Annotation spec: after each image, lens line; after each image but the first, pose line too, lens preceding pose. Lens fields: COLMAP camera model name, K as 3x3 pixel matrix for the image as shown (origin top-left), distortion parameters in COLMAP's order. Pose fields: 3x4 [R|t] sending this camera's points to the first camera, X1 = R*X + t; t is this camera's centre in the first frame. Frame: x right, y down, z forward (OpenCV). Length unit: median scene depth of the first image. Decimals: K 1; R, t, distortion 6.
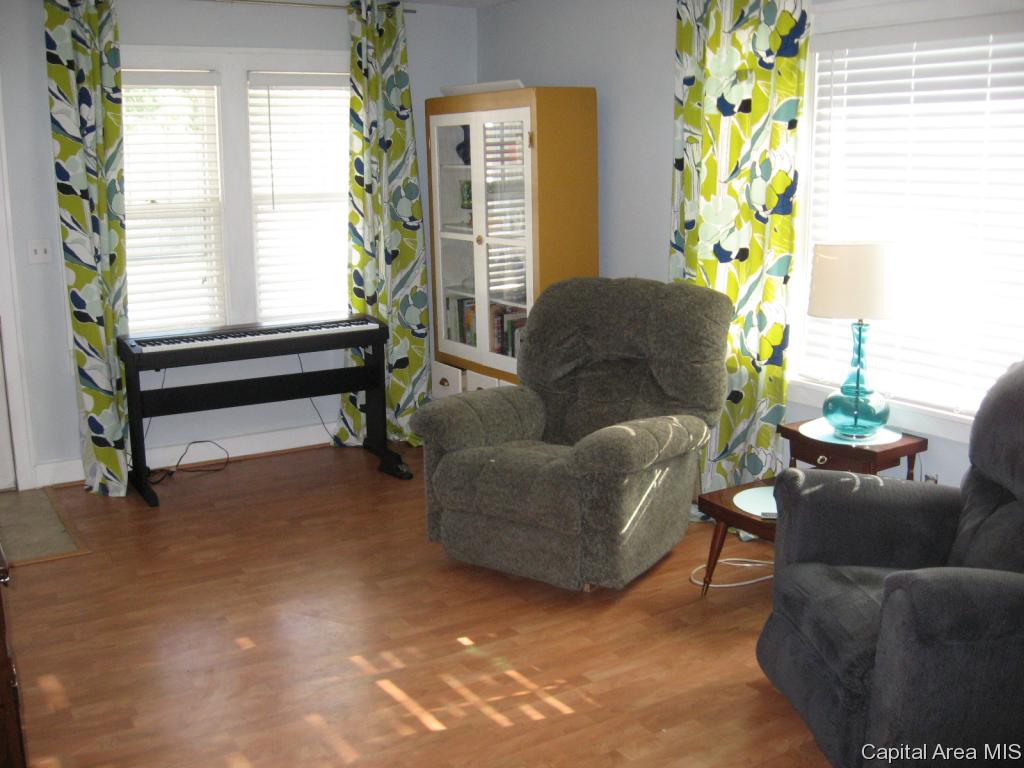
lens RADIAL K [[1076.6, 0, 478.7], [0, 1076.6, 385.6], [0, 0, 1]] dist [-0.092758, 0.000000]
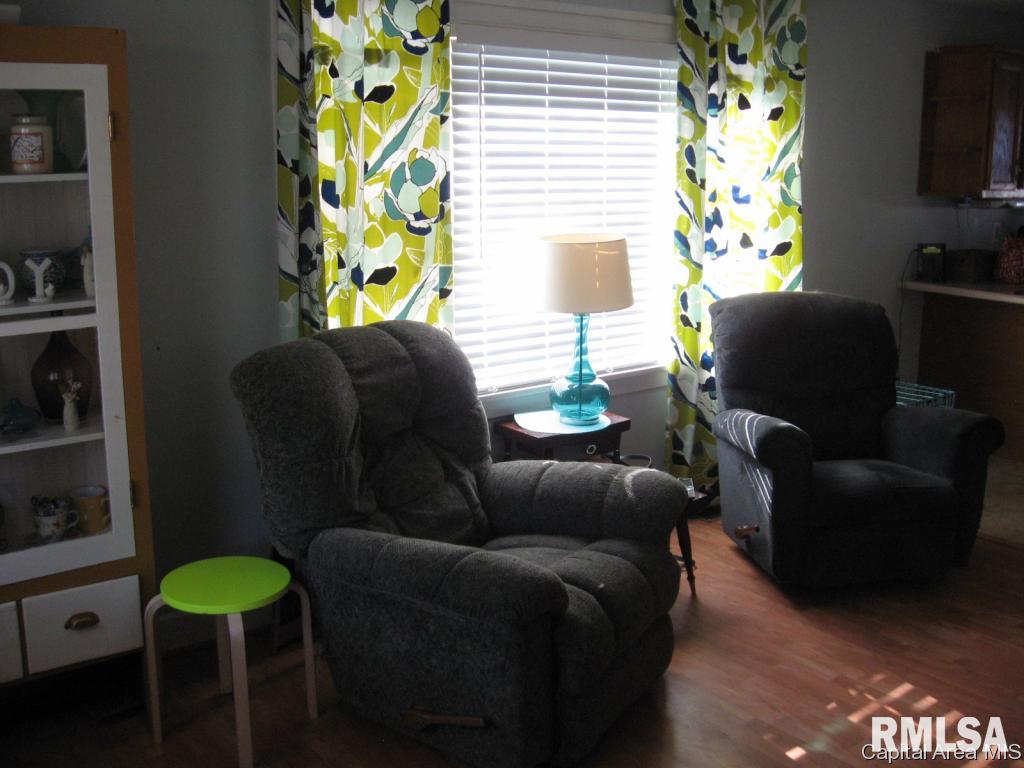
lens RADIAL K [[1076.6, 0, 506.1], [0, 1076.6, 371.9], [0, 0, 1]] dist [-0.092758, 0.000000]
pose [[-0.120419, -0.178287, 0.976582, -0.518204], [0.207241, 0.957551, 0.200367, -0.175146], [-0.970850, 0.226516, -0.078359, 0.879463]]
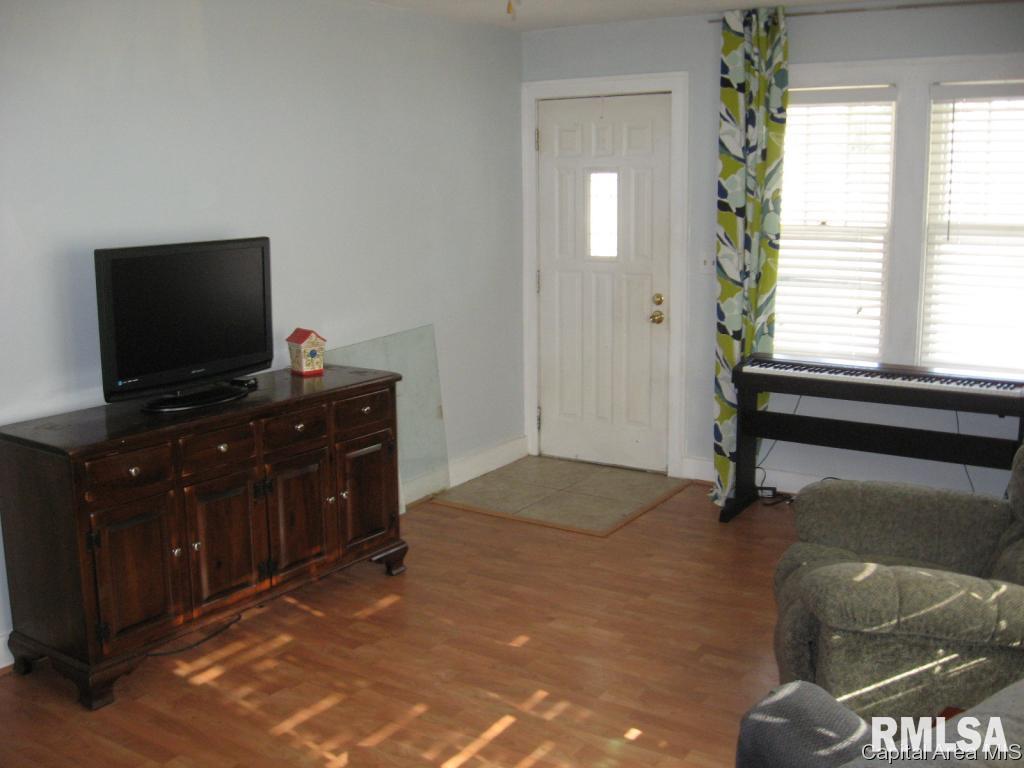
lens RADIAL K [[1076.6, 0, 510.3], [0, 1076.6, 385.0], [0, 0, 1]] dist [-0.092758, 0.000000]
pose [[0.434595, 0.176445, -0.883173, 0.485396], [-0.183379, 0.977415, 0.105036, -0.084589], [0.881759, 0.116307, 0.457136, 0.346149]]
